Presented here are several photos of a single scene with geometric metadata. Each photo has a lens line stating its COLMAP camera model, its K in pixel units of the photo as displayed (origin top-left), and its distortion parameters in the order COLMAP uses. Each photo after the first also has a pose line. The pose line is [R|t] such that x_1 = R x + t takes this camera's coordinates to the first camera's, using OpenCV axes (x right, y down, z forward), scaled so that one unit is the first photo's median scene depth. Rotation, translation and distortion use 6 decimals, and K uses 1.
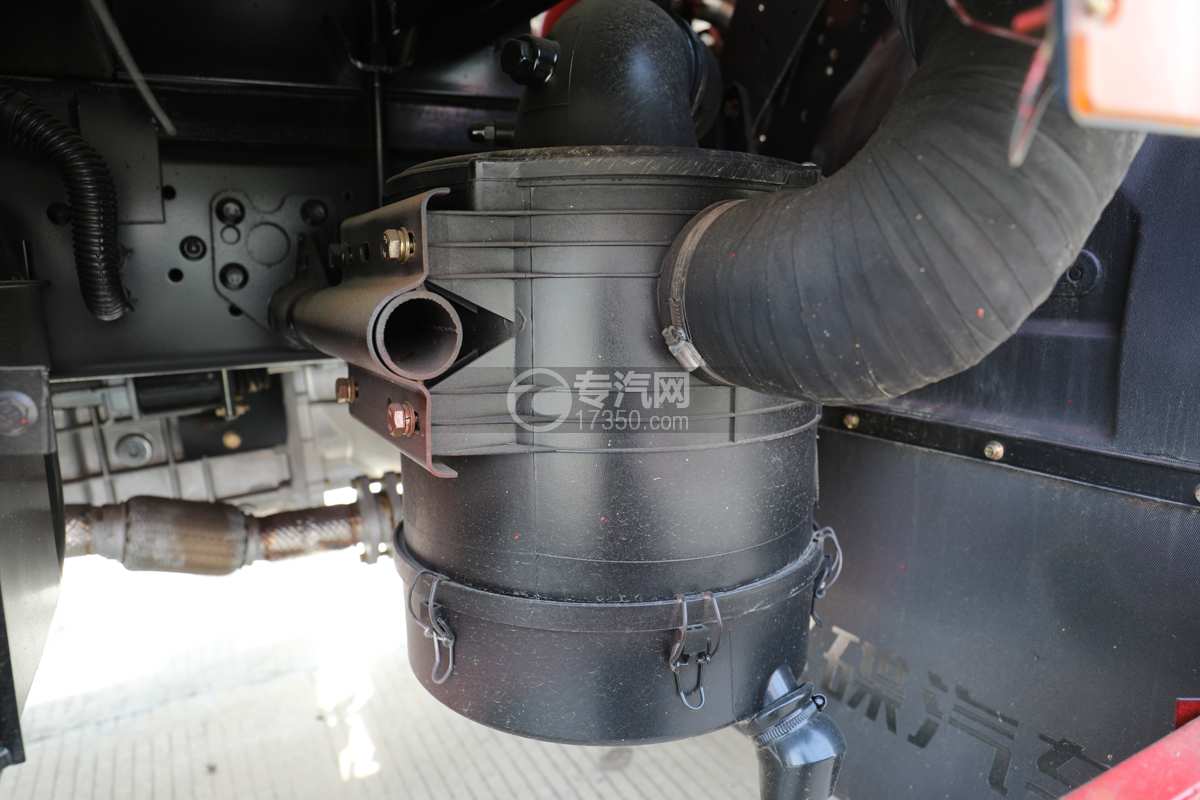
lens RADIAL K [[824.7, 0, 584.9], [0, 824.7, 394.0], [0, 0, 1]] dist [-0.100814, 0.076642]
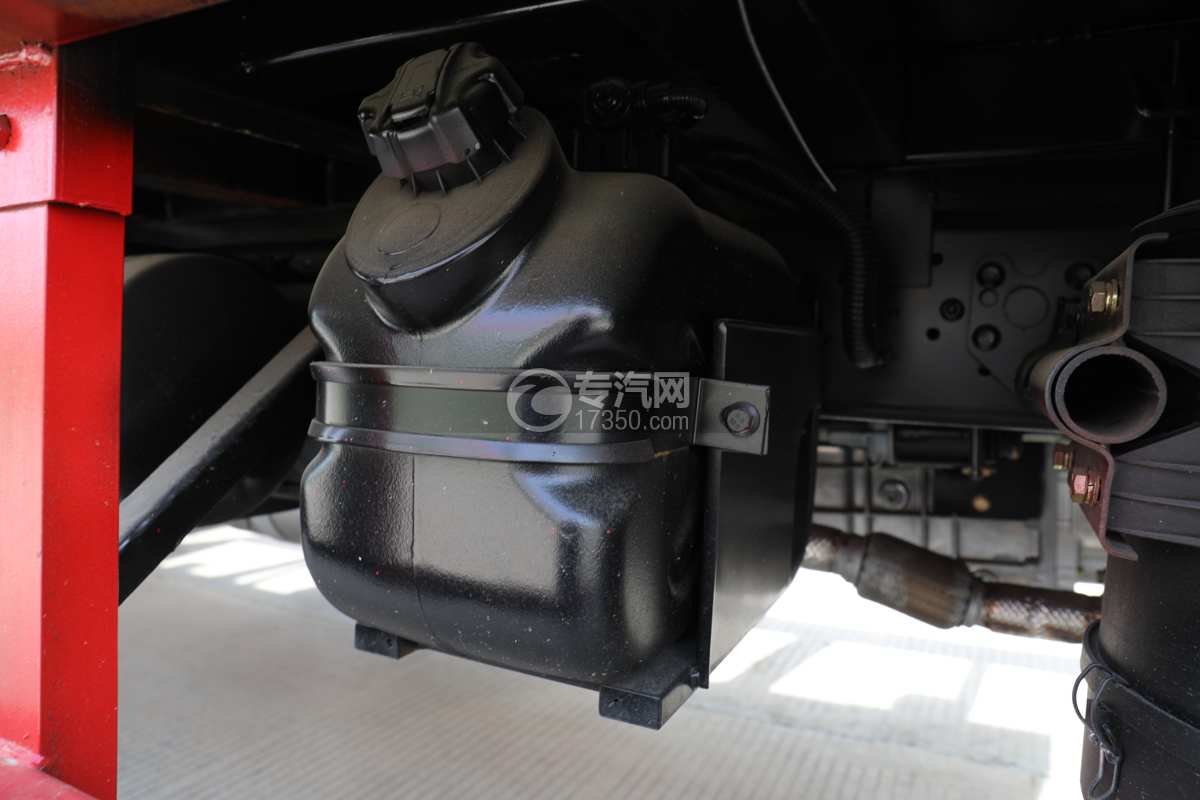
lens RADIAL K [[824.7, 0, 584.9], [0, 824.7, 394.0], [0, 0, 1]] dist [-0.100814, 0.076642]
pose [[0.563385, 0.088004, -0.821494, 0.115475], [-0.170456, 0.985300, -0.011347, 0.021401], [0.808420, 0.146421, 0.570104, 0.011624]]
